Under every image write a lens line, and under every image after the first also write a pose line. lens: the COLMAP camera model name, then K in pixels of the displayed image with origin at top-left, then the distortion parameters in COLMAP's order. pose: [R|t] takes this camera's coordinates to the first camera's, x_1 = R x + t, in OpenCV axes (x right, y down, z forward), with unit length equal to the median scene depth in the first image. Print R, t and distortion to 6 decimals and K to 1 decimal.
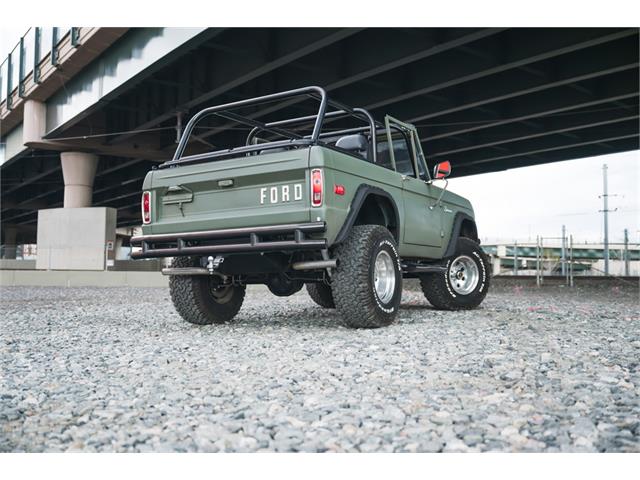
lens RADIAL K [[642.2, 0, 321.5], [0, 642.2, 234.0], [0, 0, 1]] dist [0.000152, 0.000000]
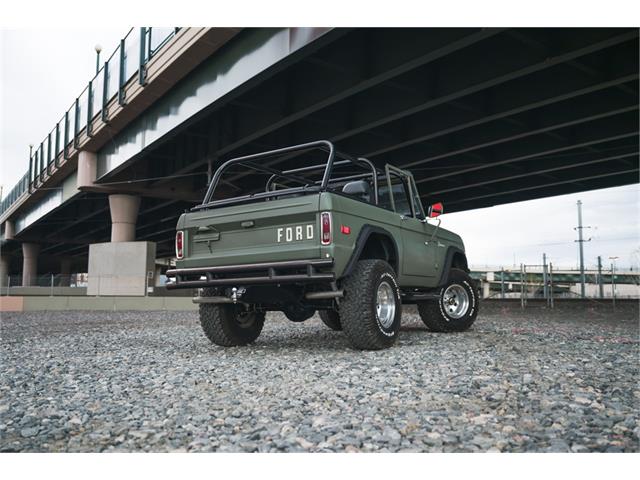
lens RADIAL K [[556.3, 0, 322.2], [0, 556.3, 236.9], [0, 0, 1]] dist [-0.002309, 0.006137]
pose [[0.999788, -0.007914, -0.018987, 0.004061], [0.007031, 0.998911, -0.046134, -0.008082], [0.019331, 0.045990, 0.998755, -0.000091]]
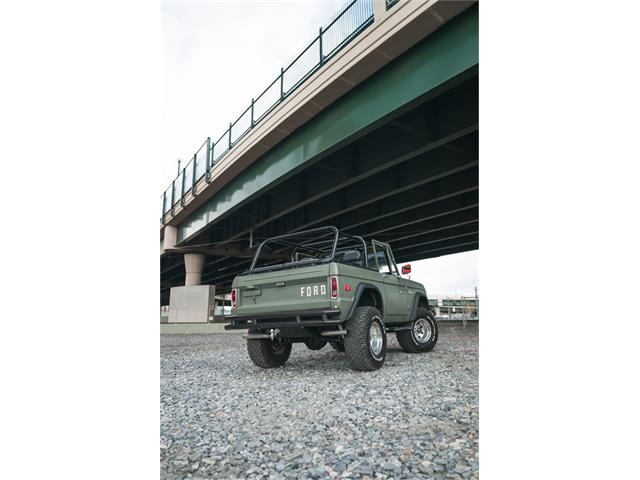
lens RADIAL K [[371.1, 0, 324.0], [0, 371.1, 242.4], [0, 0, 1]] dist [-0.008280, 0.003530]
pose [[0.999355, -0.028516, -0.021816, -0.007202], [0.025137, 0.989552, -0.141967, -0.040519], [0.025636, 0.141328, 0.989631, 0.011768]]
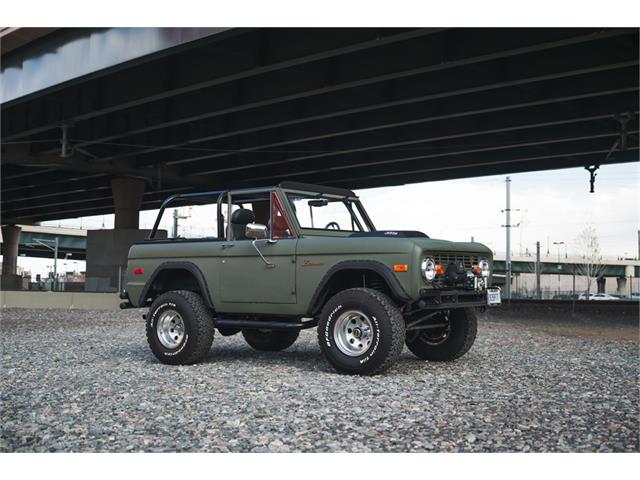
lens RADIAL K [[770.4, 0, 322.3], [0, 770.4, 239.1], [0, 0, 1]] dist [-0.063751, 0.000000]
pose [[0.987381, 0.016319, 0.157521, -0.111021], [-0.016223, 0.999867, -0.001897, -0.140786], [-0.157531, -0.000683, 0.987514, -1.102735]]
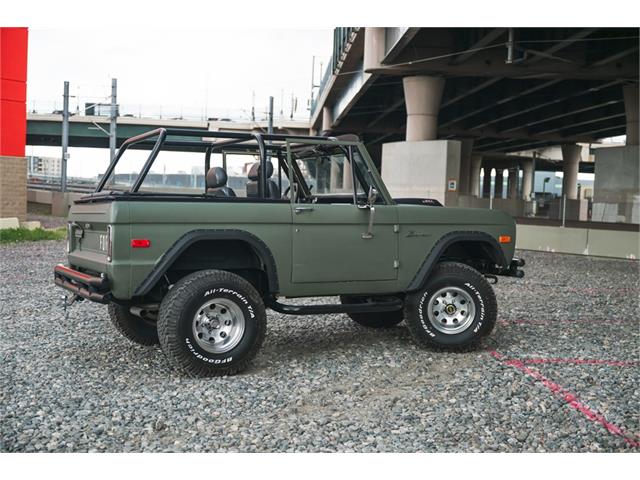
lens RADIAL K [[796.5, 0, 324.5], [0, 796.5, 239.2], [0, 0, 1]] dist [-0.006870, 0.000000]
pose [[0.841637, 0.047835, -0.537920, 0.775703], [0.009797, 0.994553, 0.103770, -0.165337], [0.539954, -0.092606, 0.836584, 0.084458]]
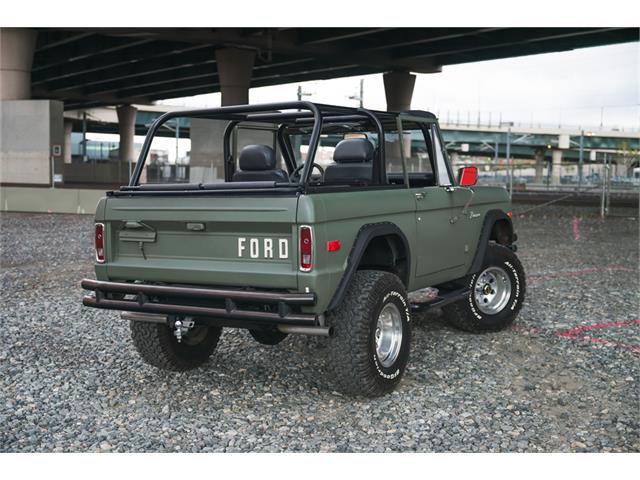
lens RADIAL K [[826.1, 0, 327.2], [0, 826.1, 236.9], [0, 0, 1]] dist [0.004590, 0.000000]
pose [[0.999963, 0.007917, -0.003406, 0.018821], [-0.007341, 0.989450, 0.144686, -0.189214], [0.004516, -0.144655, 0.989472, -0.033920]]
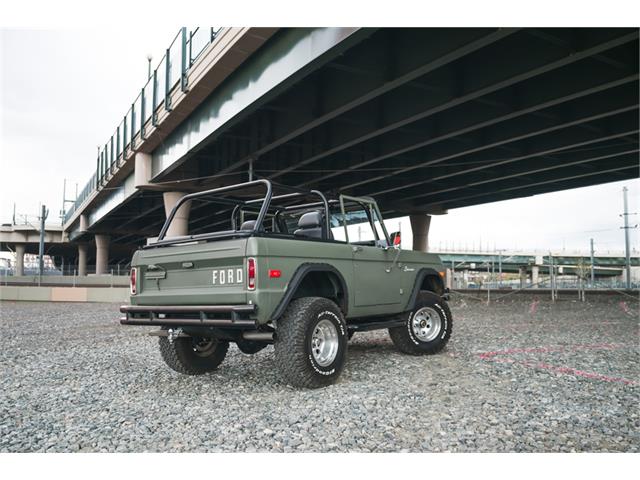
lens RADIAL K [[529.3, 0, 322.4], [0, 529.3, 237.6], [0, 0, 1]] dist [-0.010559, 0.005323]
pose [[0.993052, -0.017694, -0.116337, 0.184658], [0.015334, 0.999659, -0.021144, -0.091021], [0.116671, 0.019214, 0.992985, 0.046752]]
